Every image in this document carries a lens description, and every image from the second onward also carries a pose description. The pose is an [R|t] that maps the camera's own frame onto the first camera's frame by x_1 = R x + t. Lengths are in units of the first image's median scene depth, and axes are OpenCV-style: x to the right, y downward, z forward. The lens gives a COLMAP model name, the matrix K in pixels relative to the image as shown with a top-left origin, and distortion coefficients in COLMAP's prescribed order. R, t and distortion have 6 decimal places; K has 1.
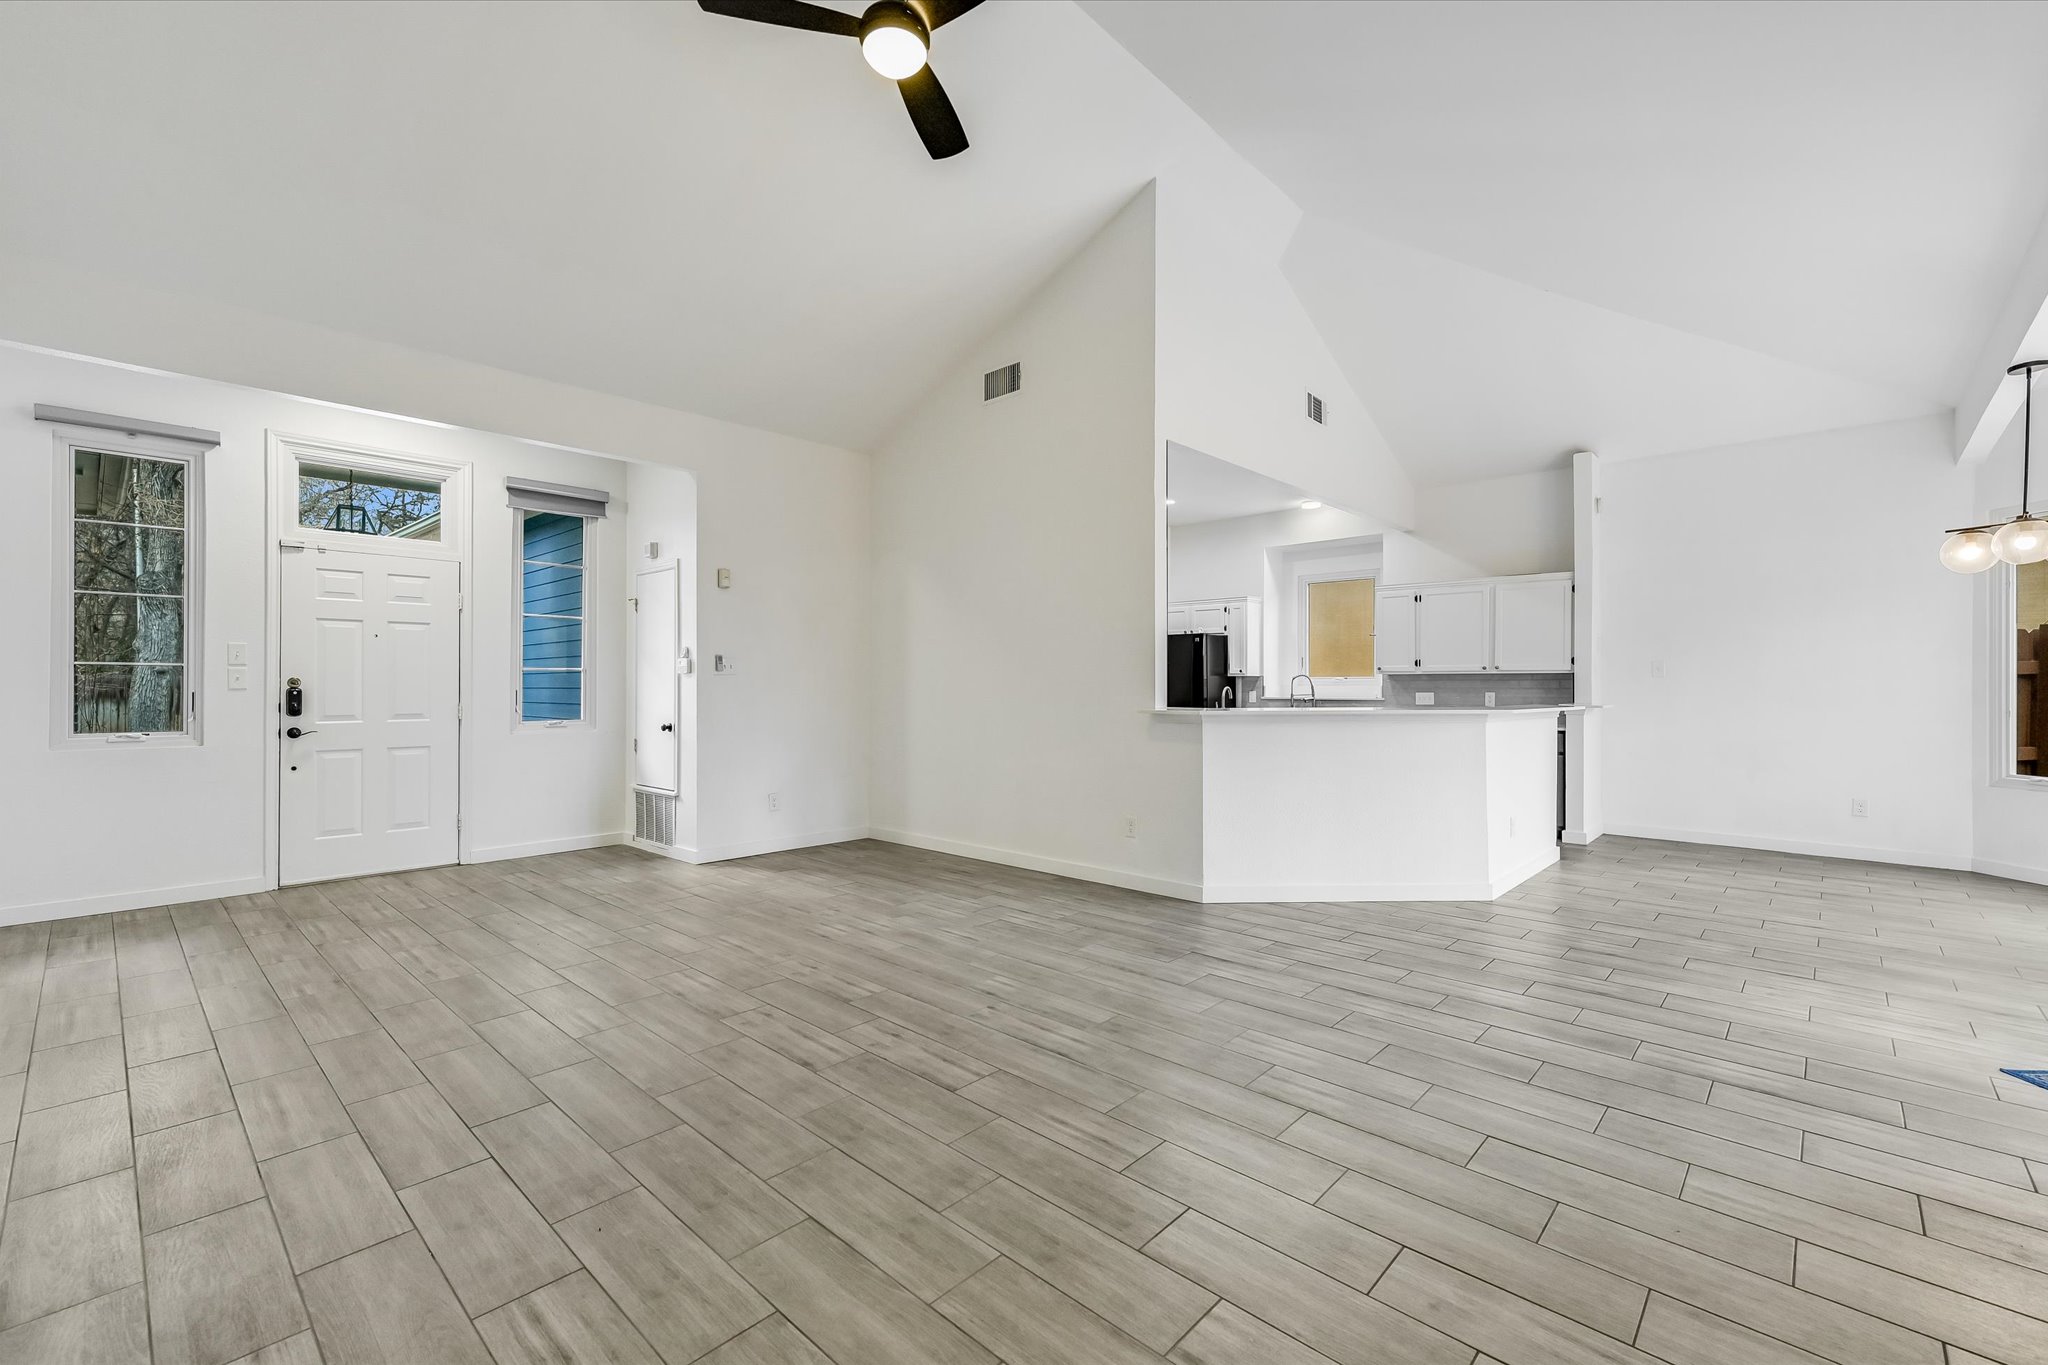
lens RADIAL K [[828.5, 0, 1021.8], [0, 828.5, 681.3], [0, 0, 1]] dist [-0.001812, -0.000047]
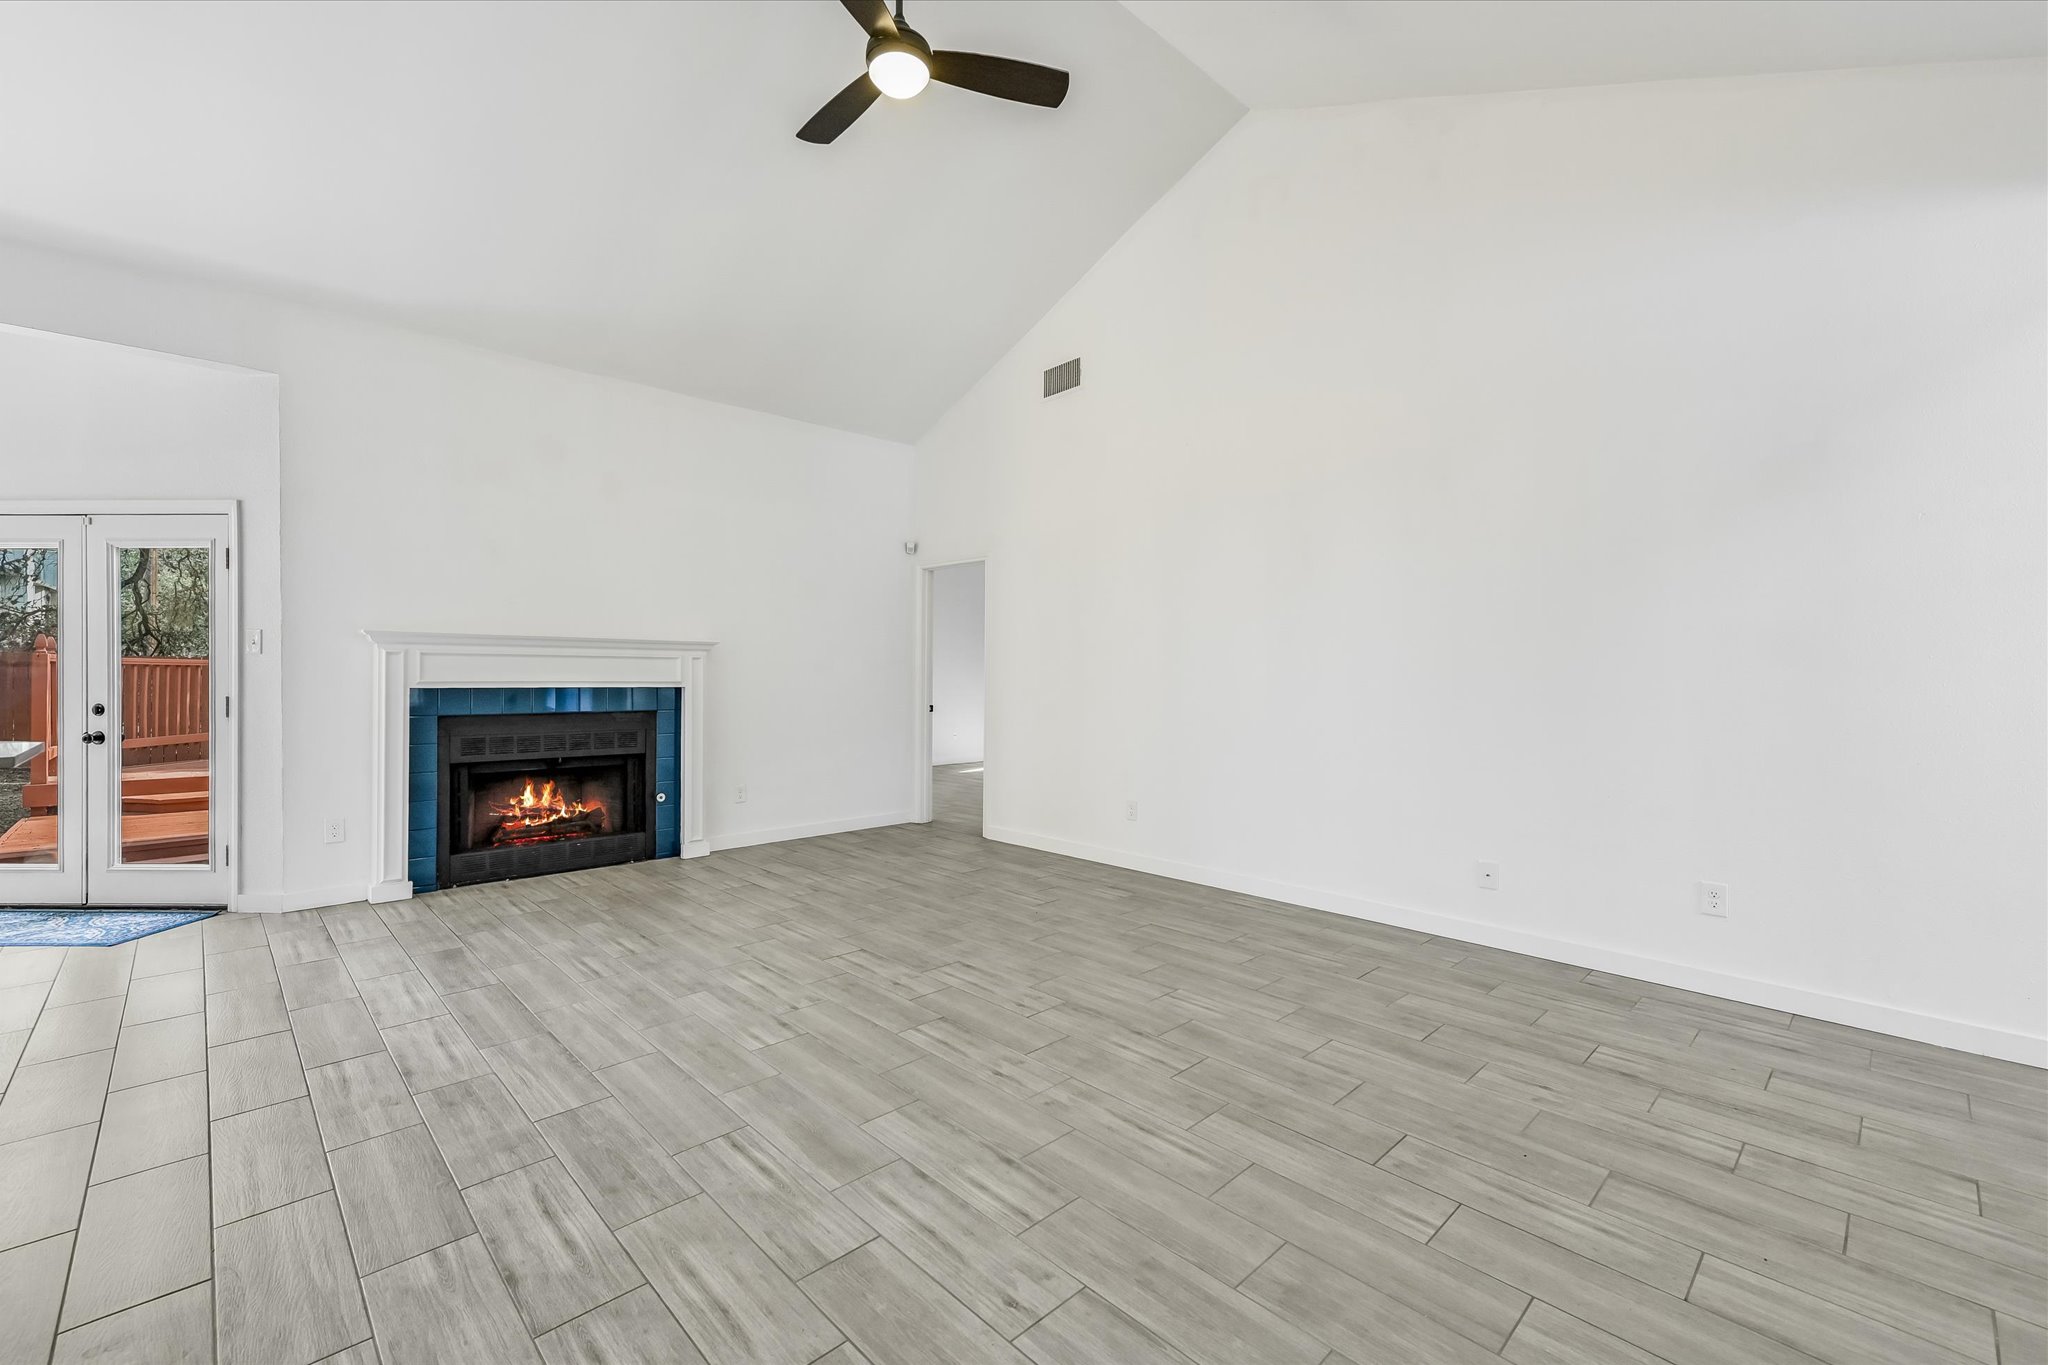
lens RADIAL K [[828.5, 0, 1028.6], [0, 828.5, 675.1], [0, 0, 1]] dist [-0.001812, -0.000047]
pose [[-0.998860, -0.005339, 0.047441, -0.345263], [-0.005265, 0.999985, 0.001682, 0.003917], [-0.047449, 0.001430, -0.998873, 1.908400]]
